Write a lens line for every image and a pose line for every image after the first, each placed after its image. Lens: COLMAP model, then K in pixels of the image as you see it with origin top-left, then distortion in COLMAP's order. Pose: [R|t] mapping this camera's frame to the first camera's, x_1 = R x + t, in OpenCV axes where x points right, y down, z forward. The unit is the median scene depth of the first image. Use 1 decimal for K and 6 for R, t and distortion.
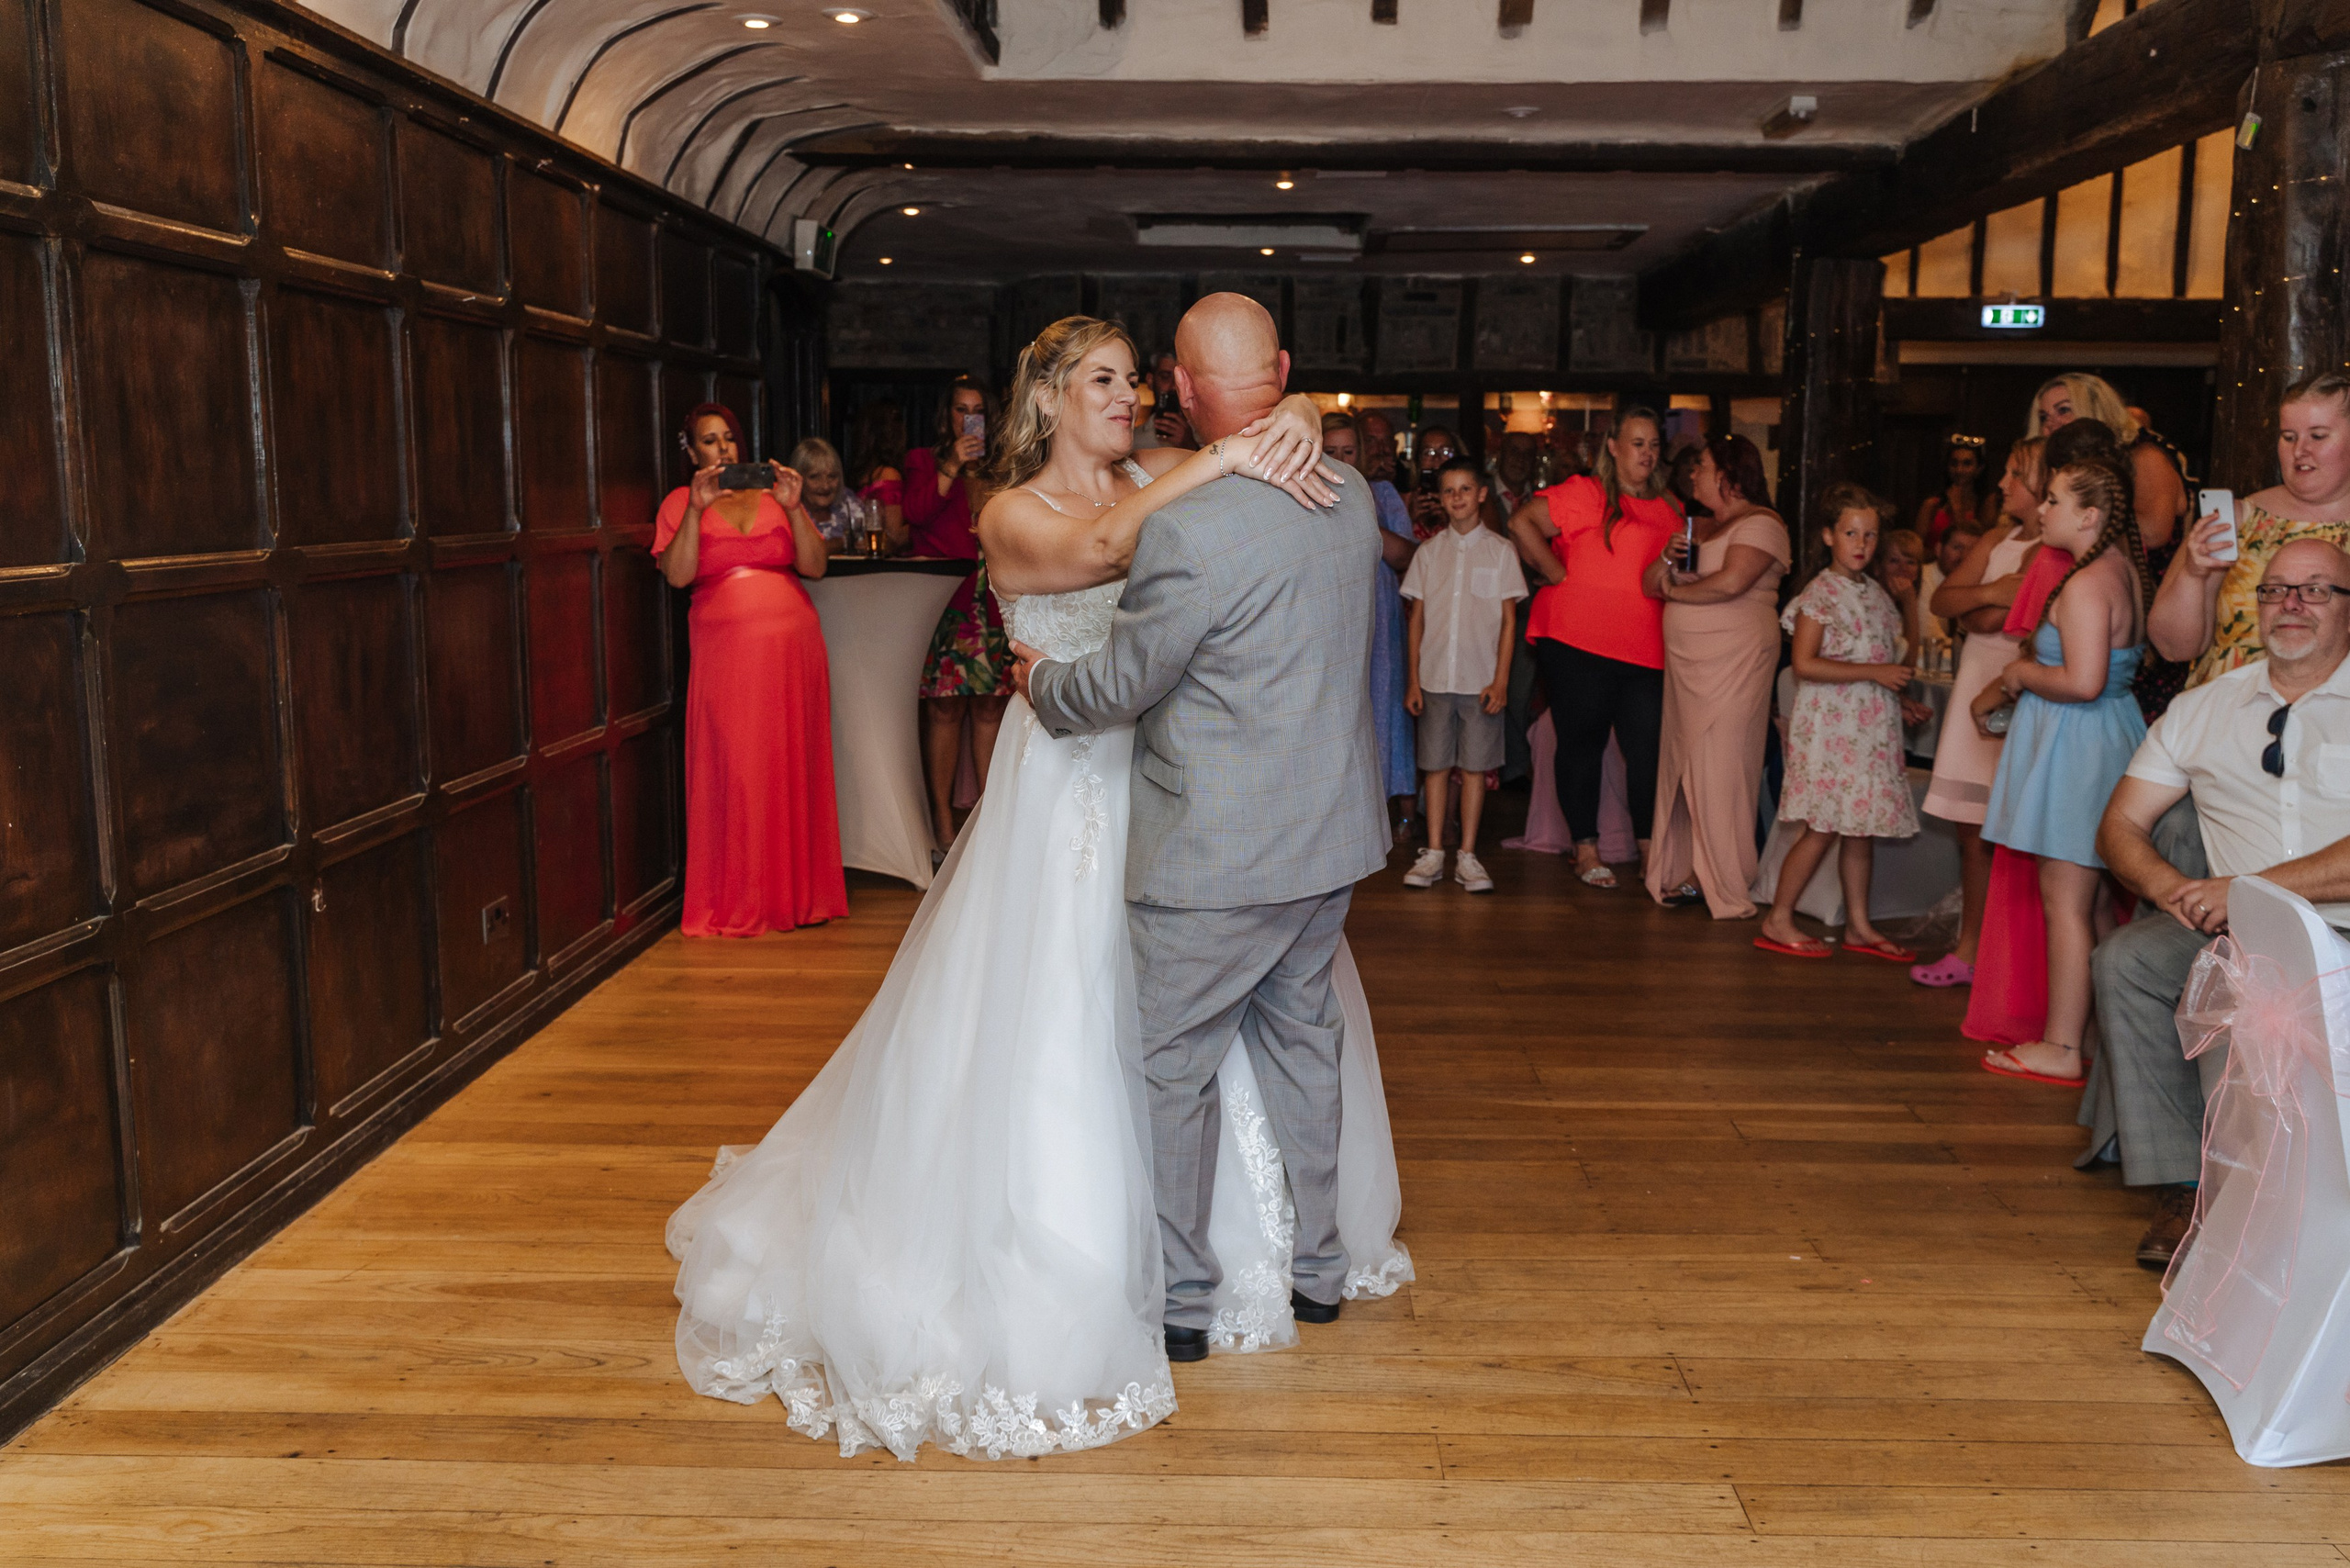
lens RADIAL K [[2010.8, 0, 1204.8], [0, 2010.8, 796.1], [0, 0, 1]] dist [0.002160, 0.001864]
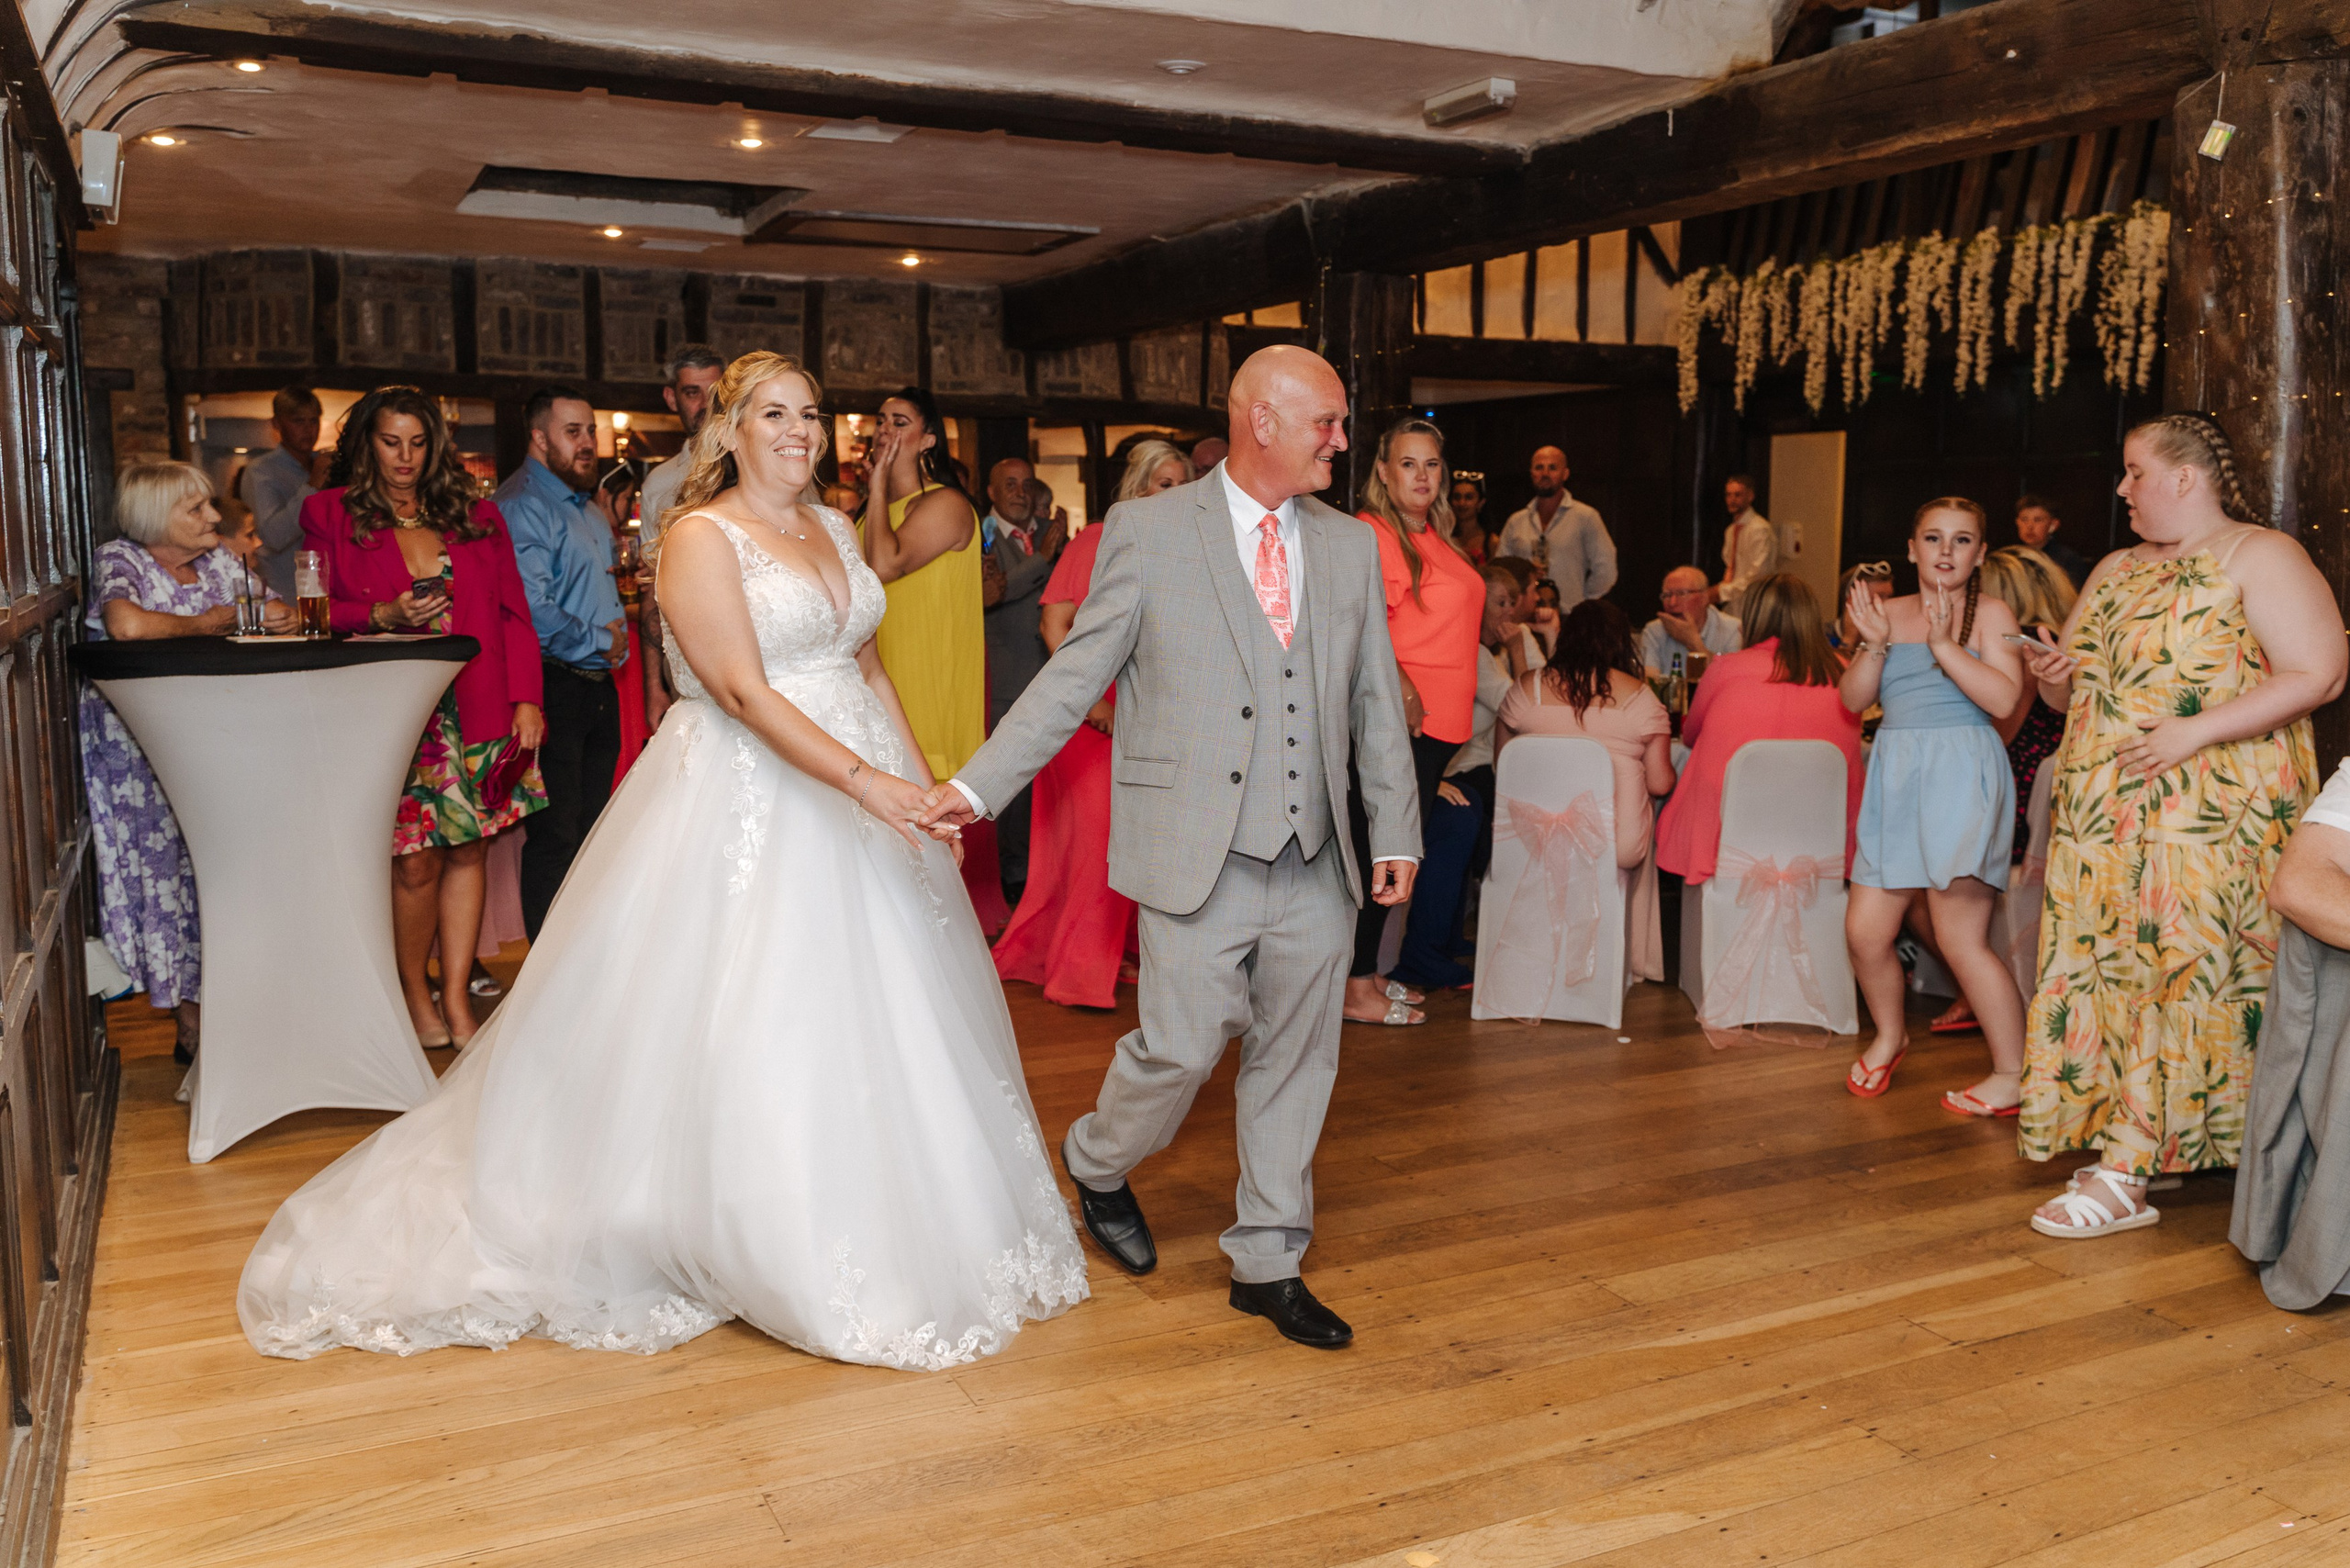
lens RADIAL K [[2010.8, 0, 1204.8], [0, 2010.8, 796.1], [0, 0, 1]] dist [0.002160, 0.001864]
pose [[0.877151, -0.070315, 0.475040, -0.147067], [0.077678, 0.996970, 0.004140, -0.030042], [-0.473891, 0.033269, 0.879955, 0.177594]]
